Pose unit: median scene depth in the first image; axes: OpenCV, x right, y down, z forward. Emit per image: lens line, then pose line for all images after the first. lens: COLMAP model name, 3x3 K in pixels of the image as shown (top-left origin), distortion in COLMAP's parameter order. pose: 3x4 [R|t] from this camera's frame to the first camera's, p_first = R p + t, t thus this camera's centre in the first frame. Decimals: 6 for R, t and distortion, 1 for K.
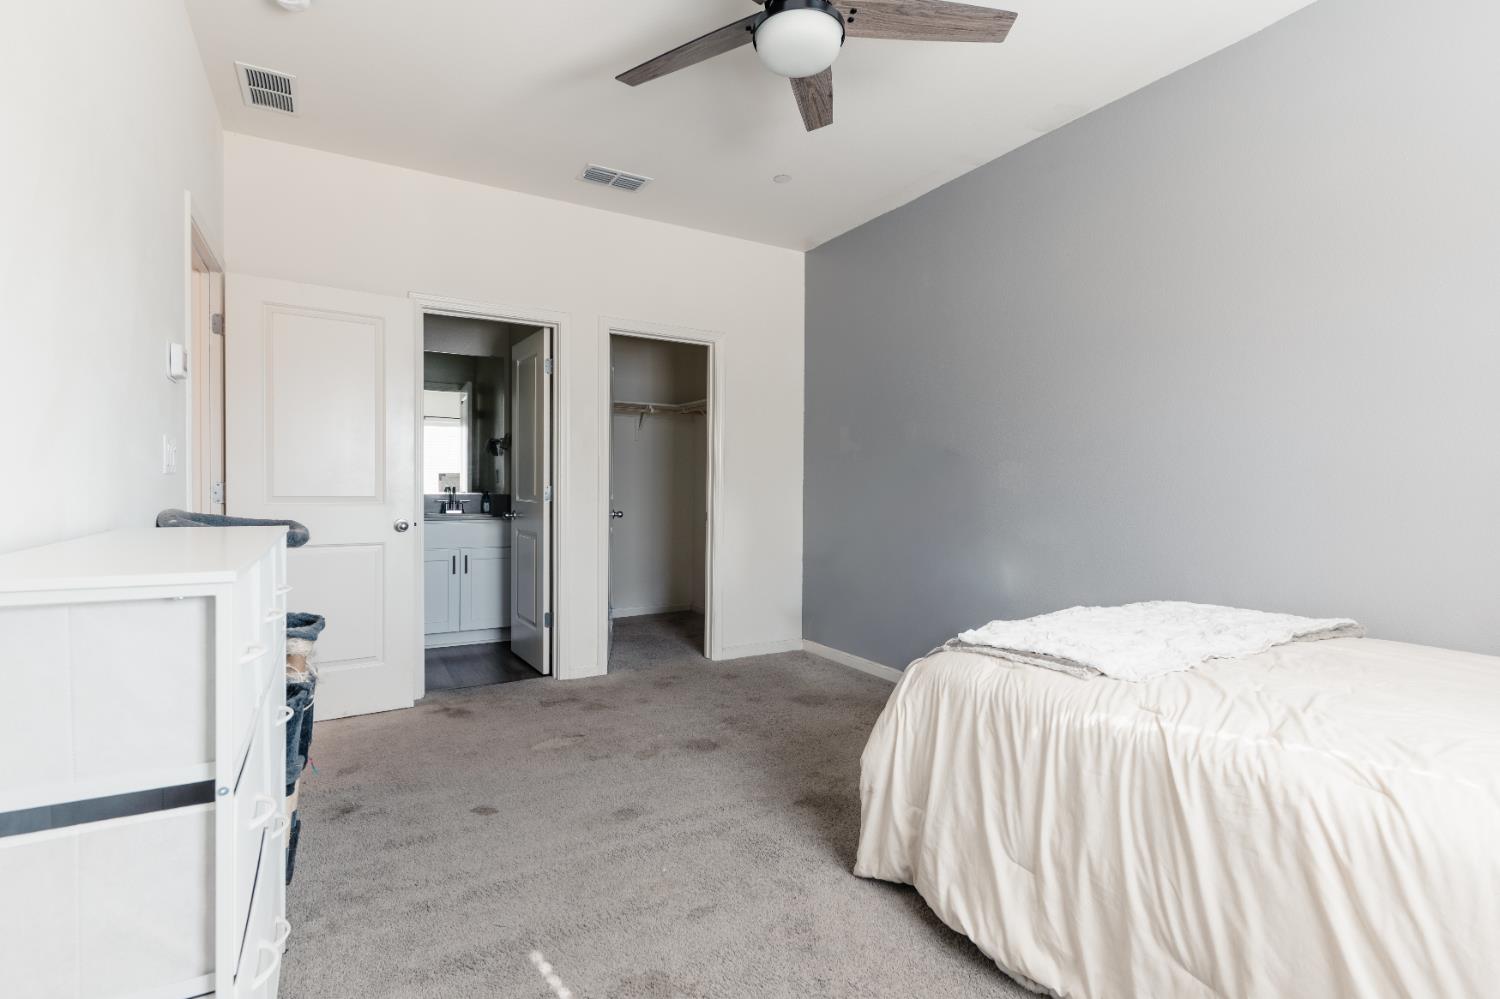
lens RADIAL K [[719.9, 0, 745.6], [0, 719.9, 500.8], [0, 0, 1]] dist [0.013404, -0.000185]
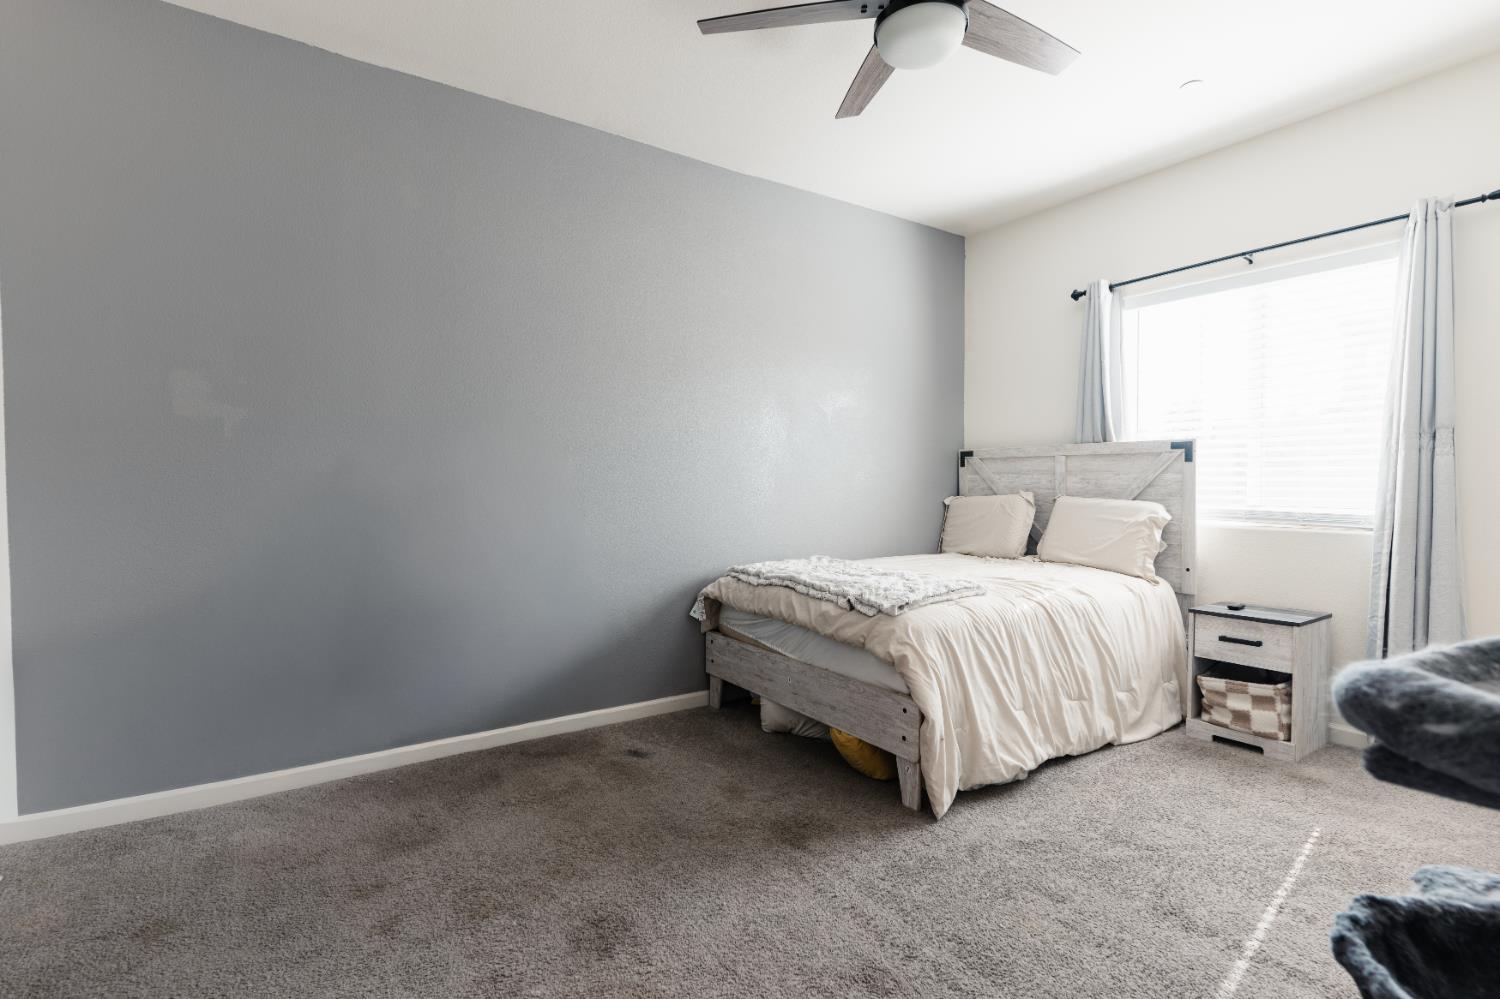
lens RADIAL K [[719.9, 0, 745.6], [0, 719.9, 500.8], [0, 0, 1]] dist [0.013404, -0.000185]
pose [[-0.093381, -0.026899, 0.995267, -0.793480], [0.014611, 0.999490, 0.028384, -0.020692], [-0.995523, 0.017192, -0.092941, 1.175149]]
